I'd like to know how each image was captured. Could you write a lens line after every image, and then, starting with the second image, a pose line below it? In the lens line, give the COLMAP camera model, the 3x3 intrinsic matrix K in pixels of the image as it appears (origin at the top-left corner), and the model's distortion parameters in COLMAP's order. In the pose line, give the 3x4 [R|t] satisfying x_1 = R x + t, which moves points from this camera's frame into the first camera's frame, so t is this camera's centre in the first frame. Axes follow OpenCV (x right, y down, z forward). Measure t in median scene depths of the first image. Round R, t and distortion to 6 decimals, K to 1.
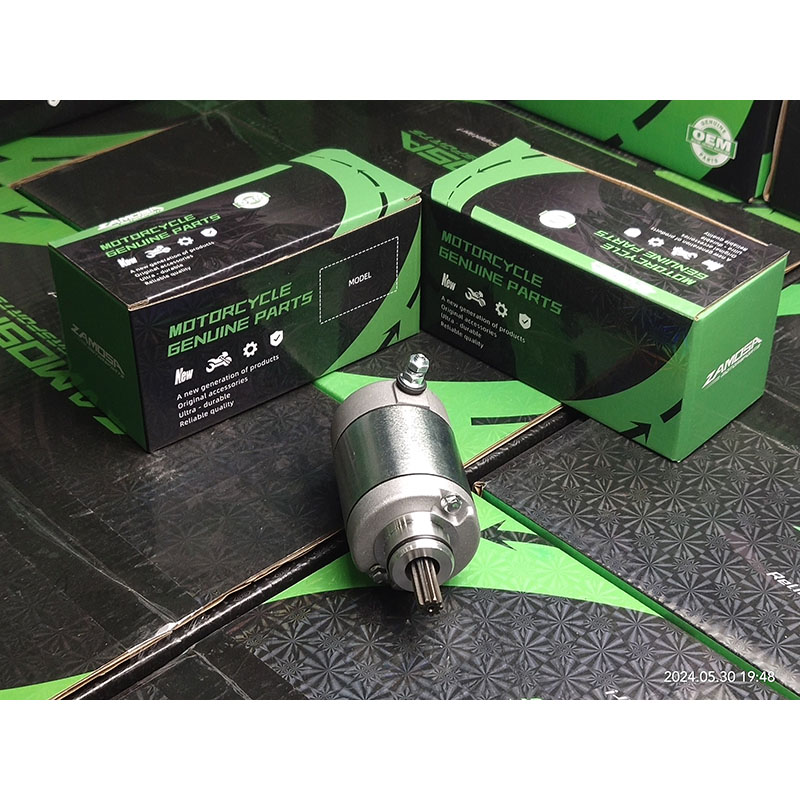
lens RADIAL K [[1414.3, 0, 394.4], [0, 1414.3, 423.4], [0, 0, 1]] dist [0.018556, -0.190296]
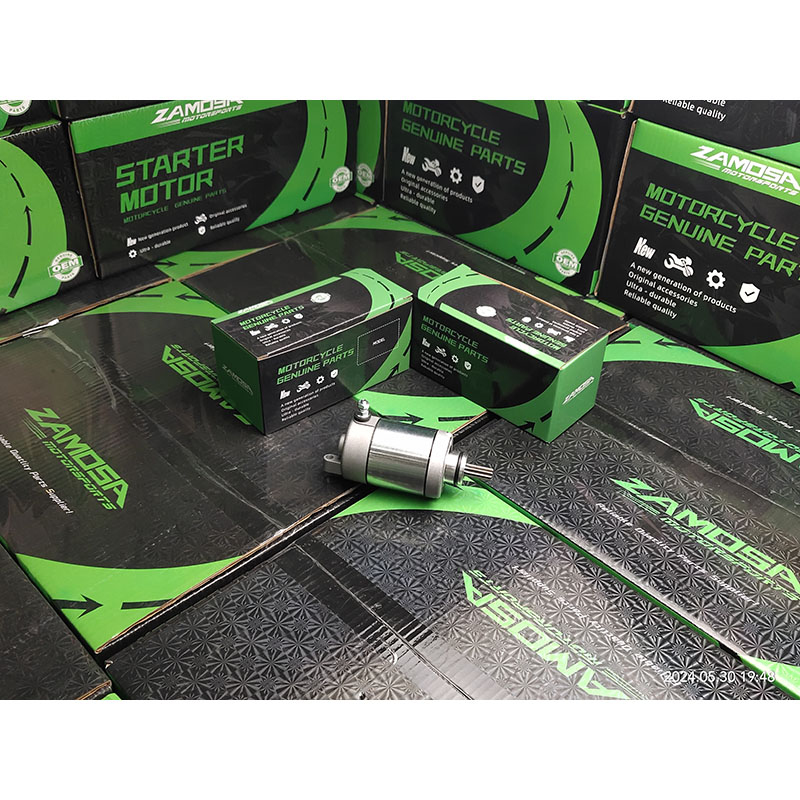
lens RADIAL K [[831.1, 0, 401.2], [0, 831.1, 410.6], [0, 0, 1]] dist [-0.001463, -0.014525]
pose [[0.999223, 0.010542, 0.037986, -0.038201], [-0.011211, 0.999785, 0.017456, -0.033316], [-0.037794, -0.017868, 0.999126, -0.094074]]
